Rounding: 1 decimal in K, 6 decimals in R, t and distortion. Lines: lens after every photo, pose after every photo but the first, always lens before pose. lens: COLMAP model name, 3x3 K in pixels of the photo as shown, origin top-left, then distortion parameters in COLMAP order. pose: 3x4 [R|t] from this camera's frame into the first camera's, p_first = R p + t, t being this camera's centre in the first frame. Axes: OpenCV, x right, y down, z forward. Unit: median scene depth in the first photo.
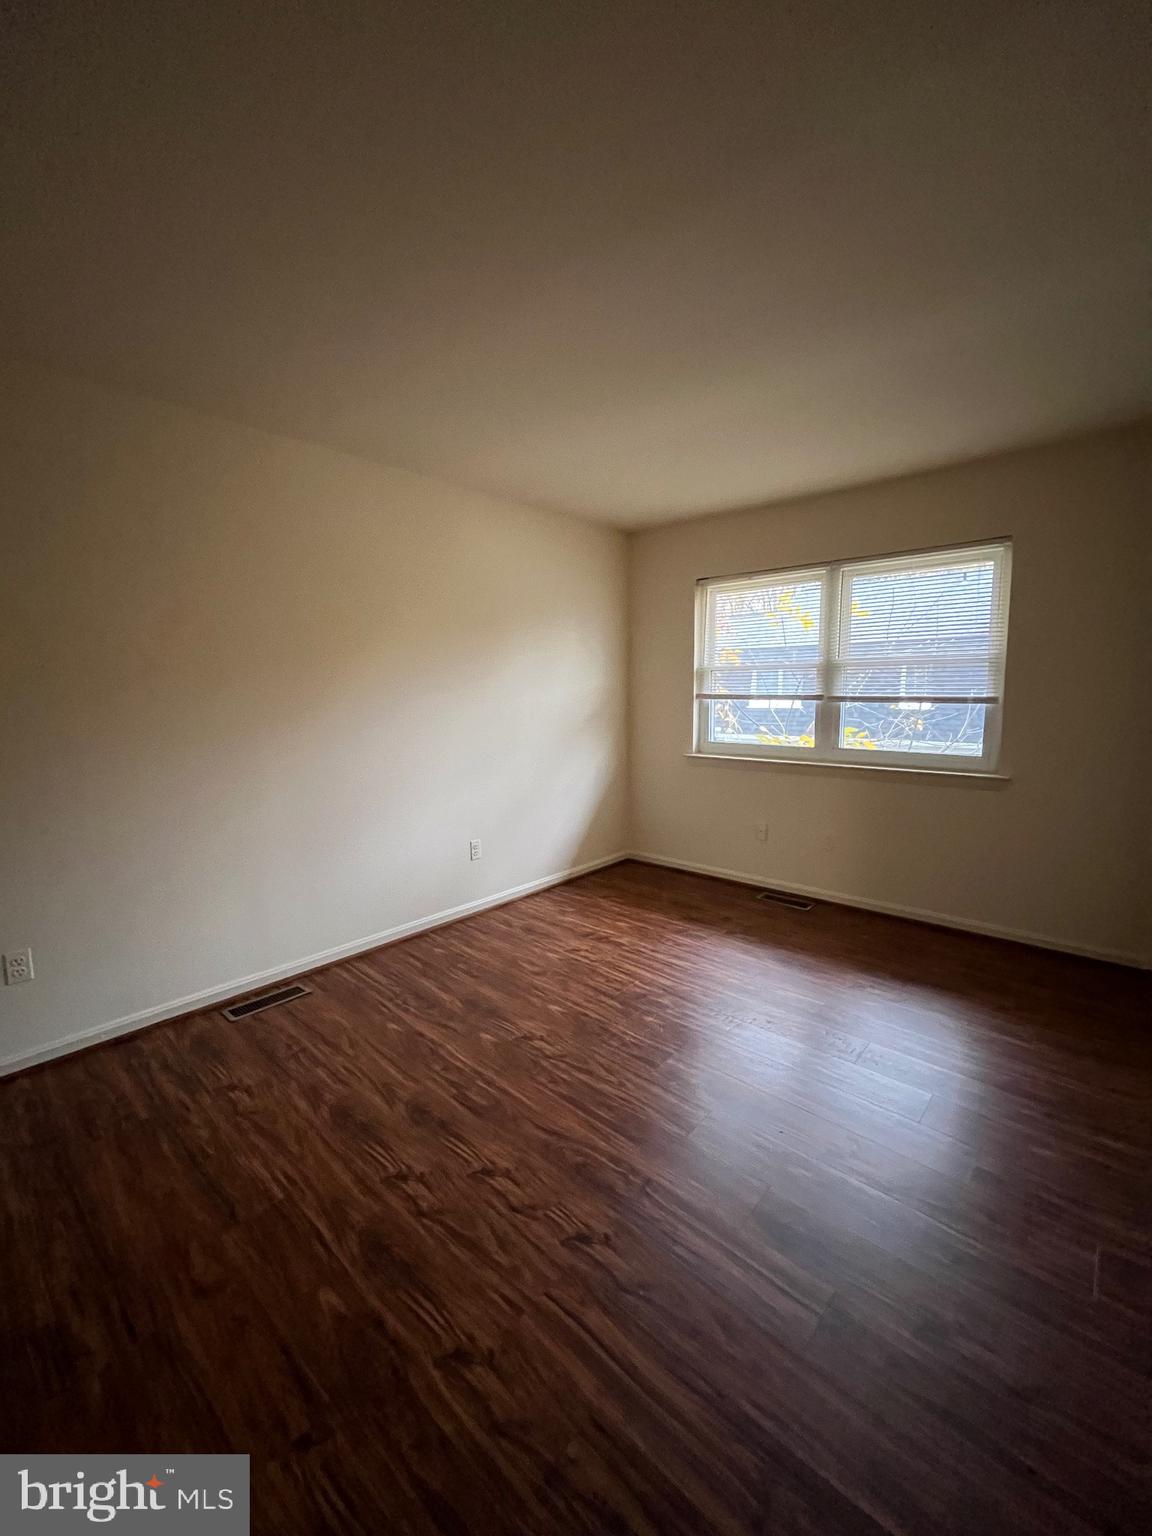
lens RADIAL K [[619.3, 0, 578.7], [0, 619.3, 765.1], [0, 0, 1]] dist [-0.003286, 0.000307]
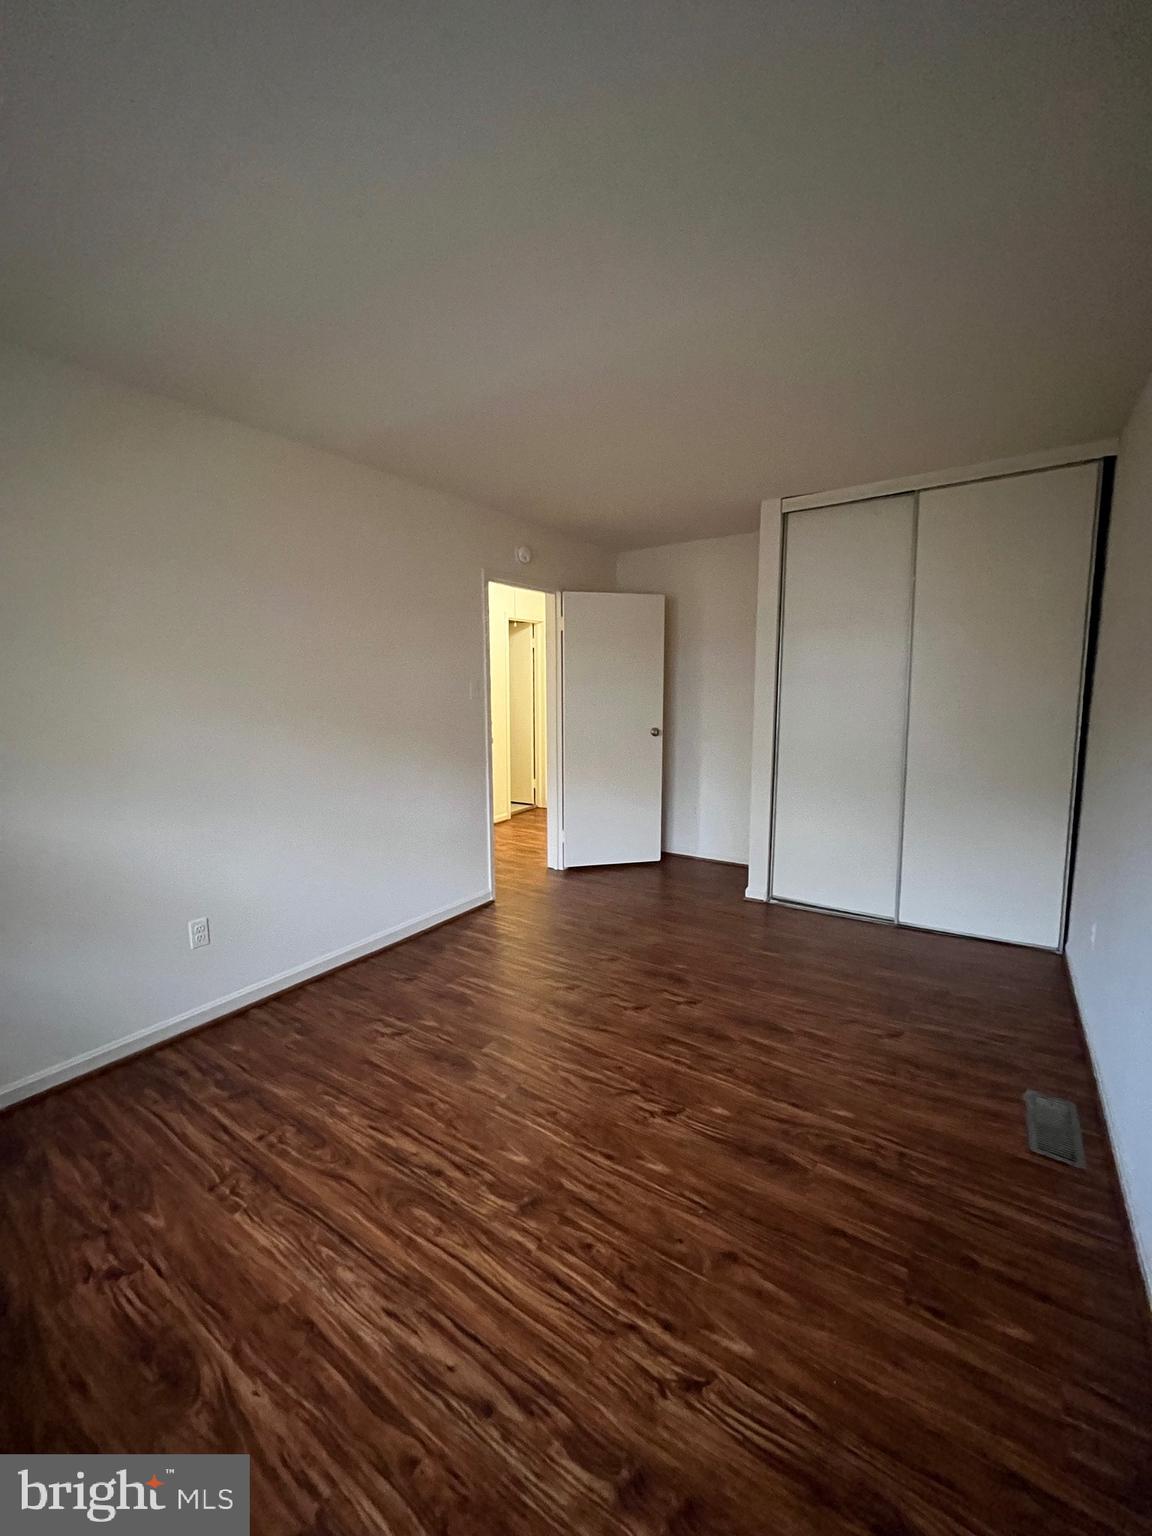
lens RADIAL K [[619.3, 0, 578.7], [0, 619.3, 765.1], [0, 0, 1]] dist [-0.003286, 0.000307]
pose [[-0.989958, 0.036509, -0.136565, 0.127160], [0.000674, 0.967282, 0.253701, -0.211776], [0.141359, 0.251061, -0.957594, 1.573884]]
